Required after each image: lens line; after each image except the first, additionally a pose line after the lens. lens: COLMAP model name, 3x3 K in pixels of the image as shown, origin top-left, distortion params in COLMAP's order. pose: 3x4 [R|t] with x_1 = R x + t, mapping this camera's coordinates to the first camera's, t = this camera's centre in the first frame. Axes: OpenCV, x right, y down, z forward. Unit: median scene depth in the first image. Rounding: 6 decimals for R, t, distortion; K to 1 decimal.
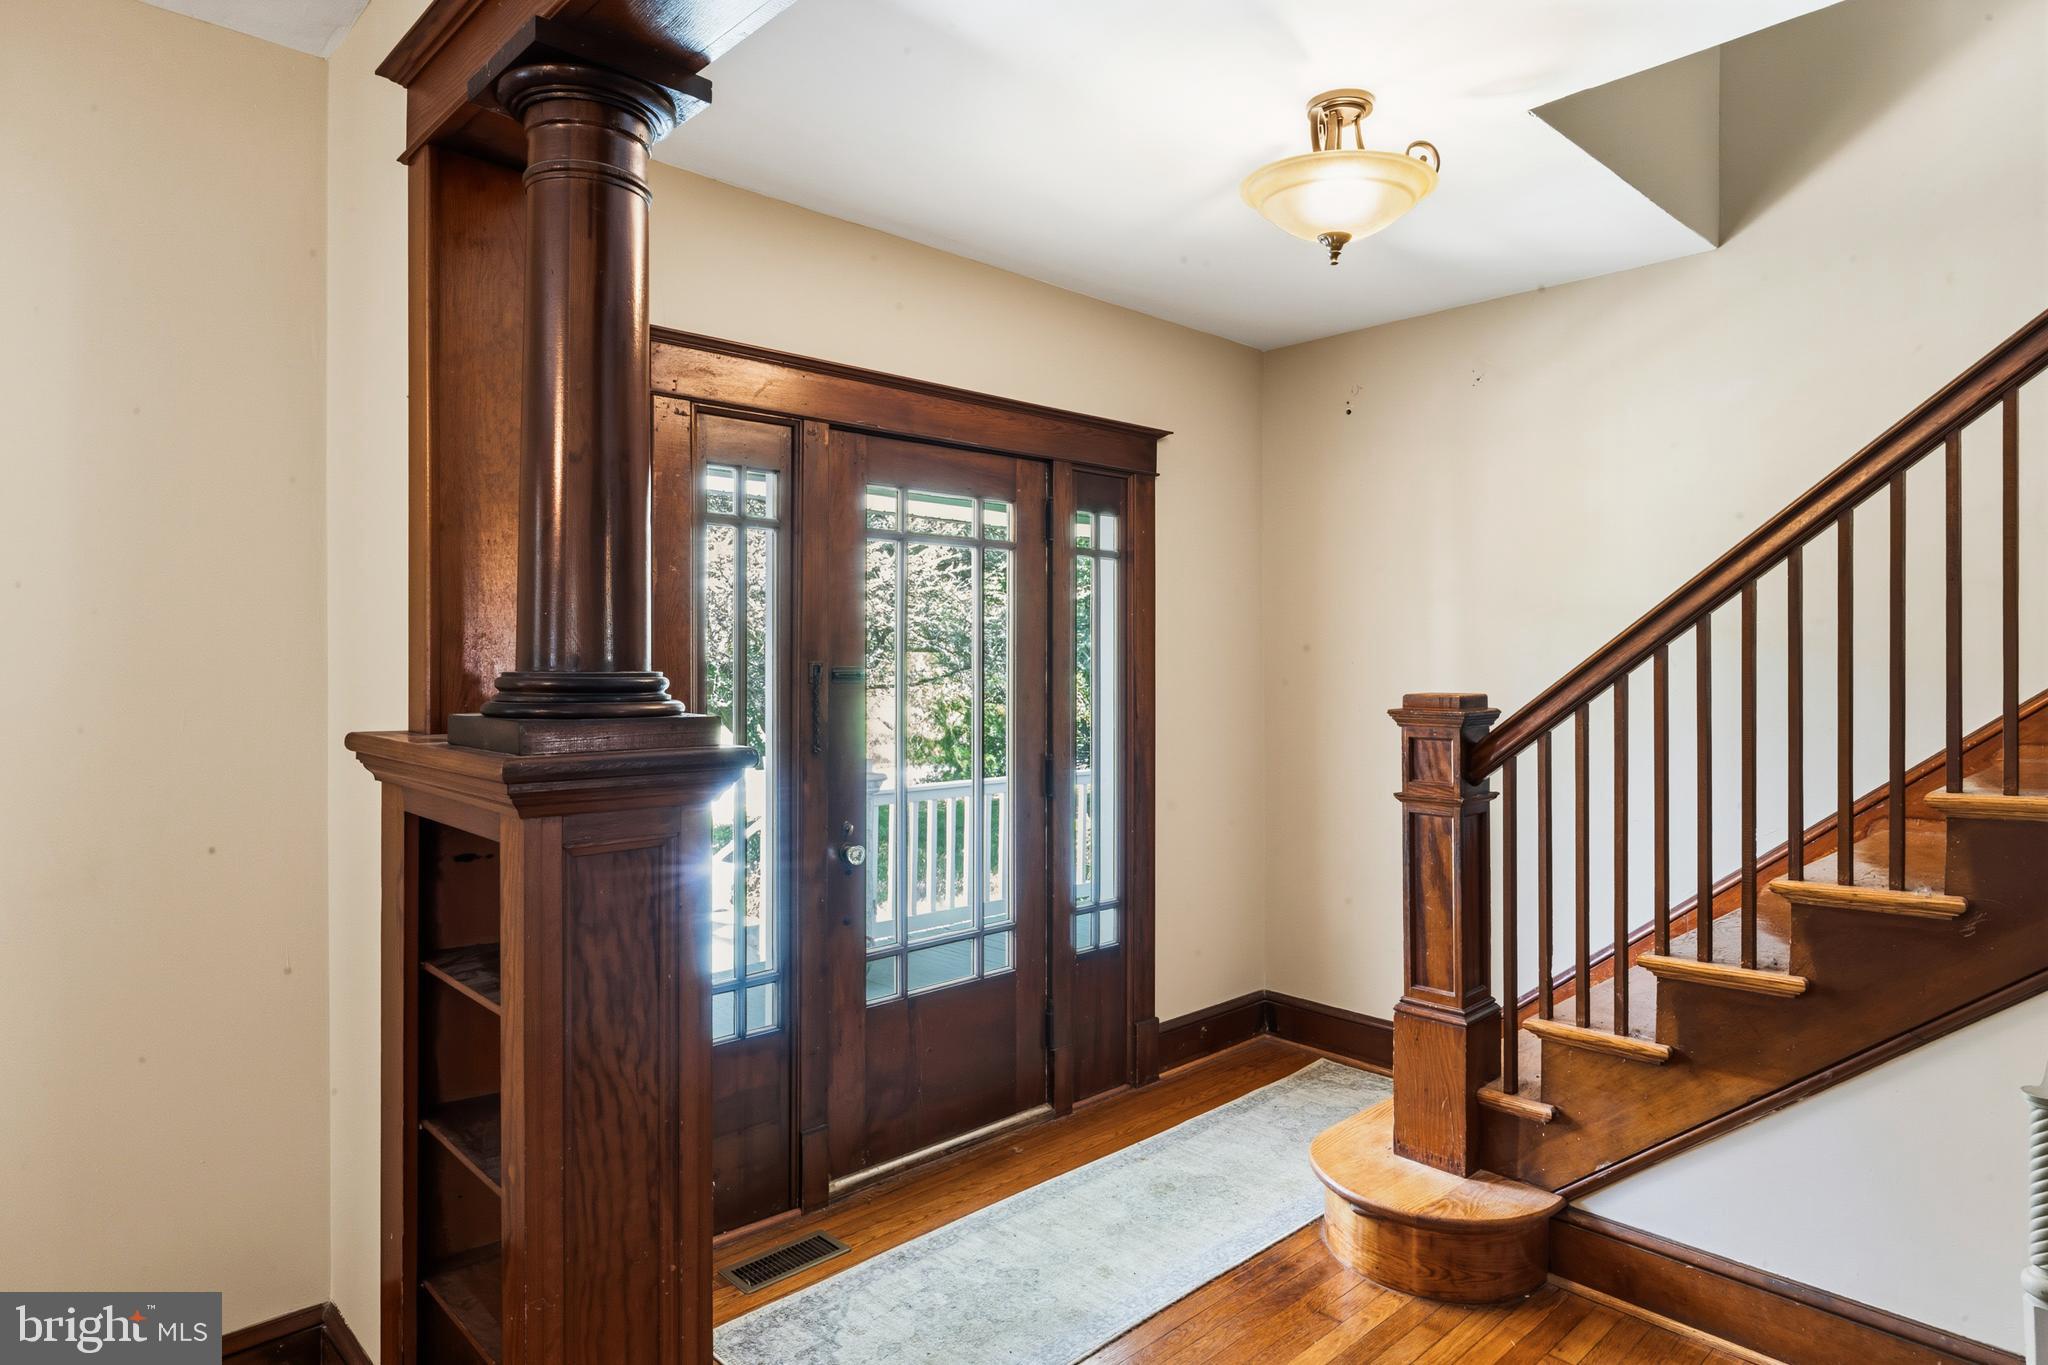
lens RADIAL K [[1176.1, 0, 1024.2], [0, 1176.1, 672.2], [0, 0, 1]] dist [-0.005070, 0.002158]
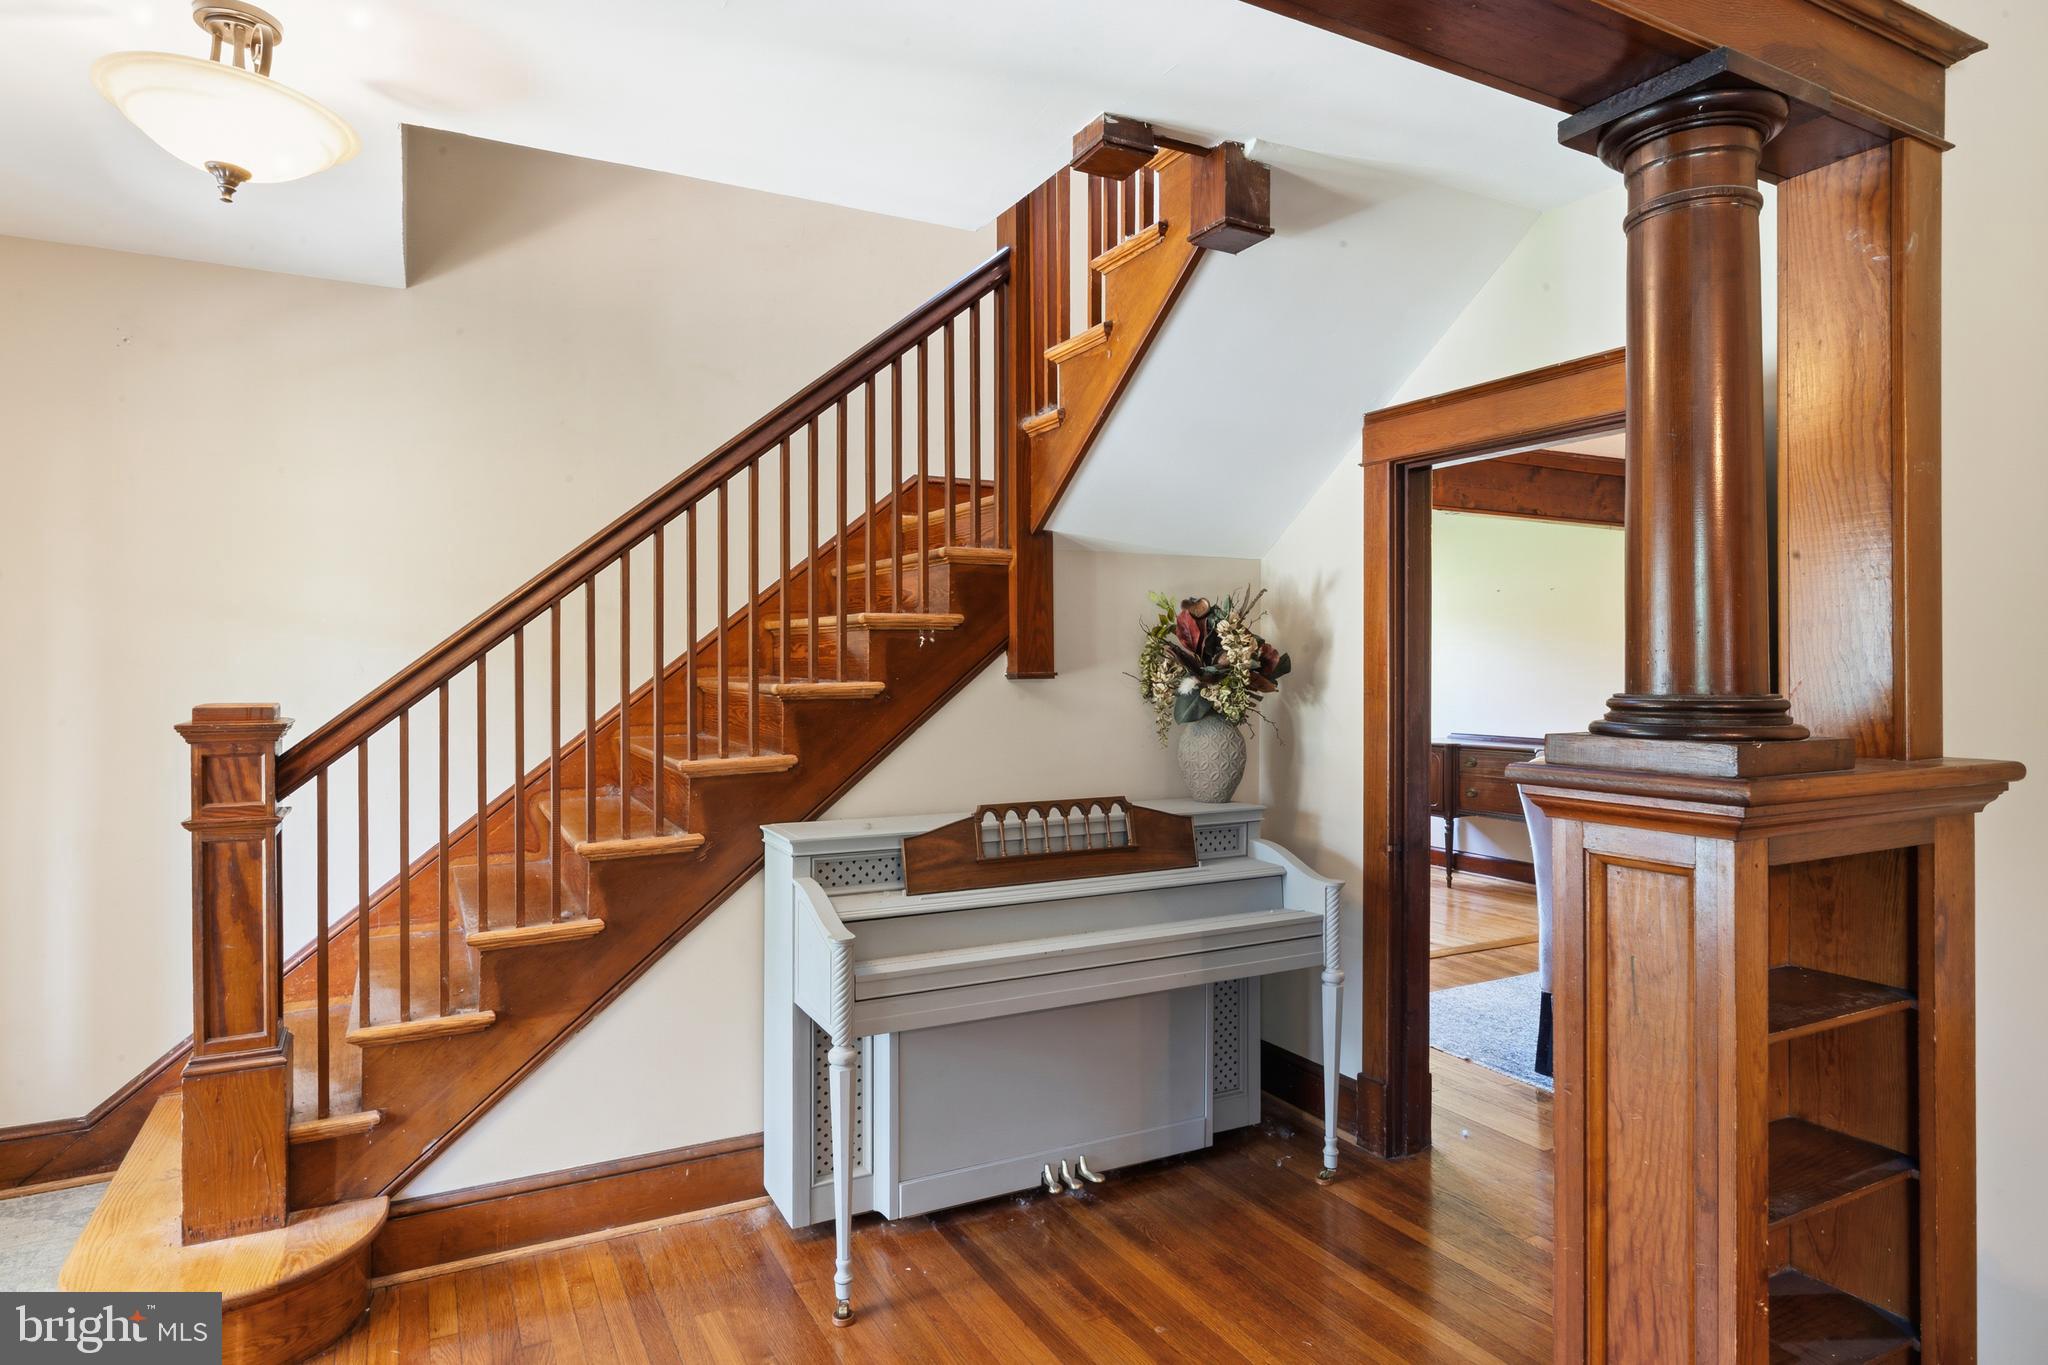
lens RADIAL K [[1134.1, 0, 1019.7], [0, 1134.1, 674.2], [0, 0, 1]] dist [0.006109, -0.001250]
pose [[0.273257, -0.005919, 0.961923, -0.333291], [0.009387, 0.999950, 0.003486, -0.002089], [-0.961895, 0.008077, 0.273298, 0.200951]]
